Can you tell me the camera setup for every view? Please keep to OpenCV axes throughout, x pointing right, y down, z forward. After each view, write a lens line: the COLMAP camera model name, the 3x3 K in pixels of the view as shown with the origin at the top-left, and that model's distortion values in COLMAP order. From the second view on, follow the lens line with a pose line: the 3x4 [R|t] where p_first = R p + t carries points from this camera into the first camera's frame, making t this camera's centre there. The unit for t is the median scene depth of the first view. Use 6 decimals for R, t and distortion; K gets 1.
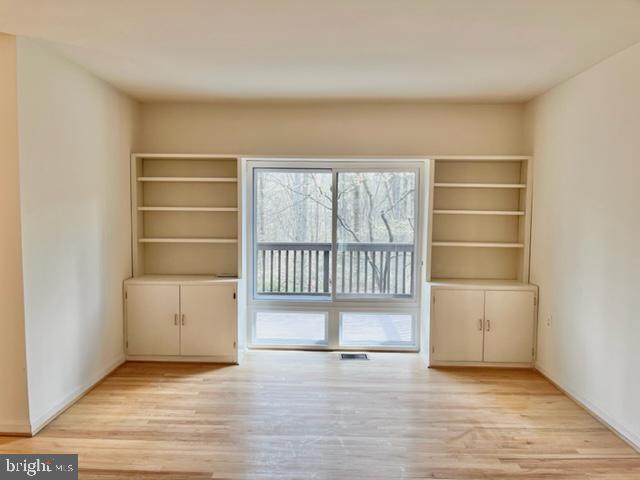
lens RADIAL K [[489.7, 0, 316.6], [0, 489.7, 239.8], [0, 0, 1]] dist [0.042015, -0.075565]
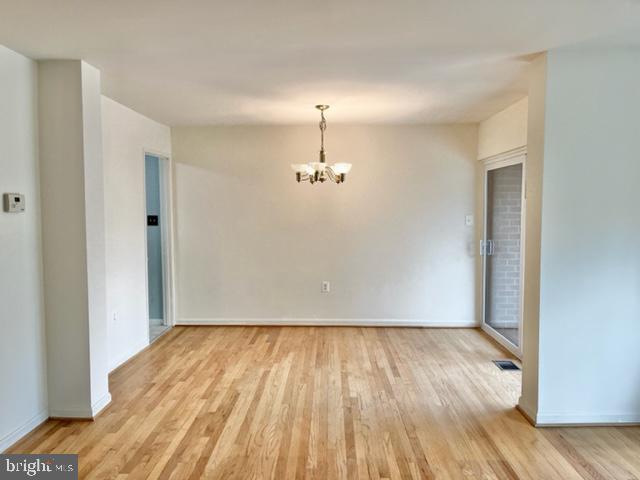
lens RADIAL K [[489.7, 0, 318.7], [0, 489.7, 240.6], [0, 0, 1]] dist [0.042015, -0.075565]
pose [[0.023807, 0.055094, -0.998197, 0.302584], [-0.068108, 0.996250, 0.053362, -0.016438], [0.997394, 0.066715, 0.027470, 0.326167]]
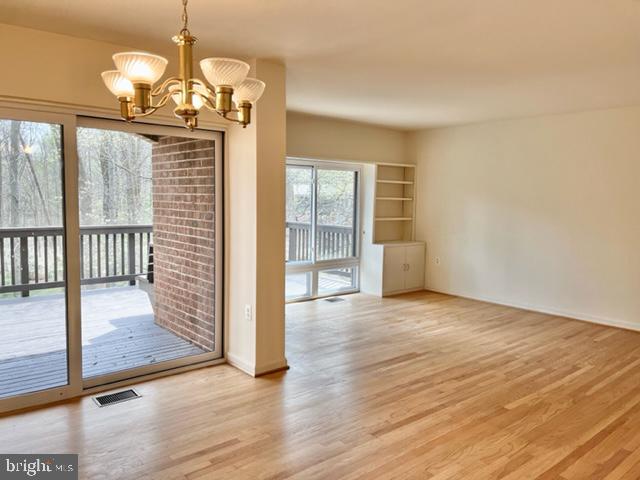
lens RADIAL K [[489.7, 0, 298.6], [0, 489.7, 239.1], [0, 0, 1]] dist [0.042015, -0.075565]
pose [[0.749866, -0.054856, 0.659312, -0.908497], [0.030245, 0.998357, 0.048665, -0.010673], [-0.660899, -0.016551, 0.750293, 0.001362]]
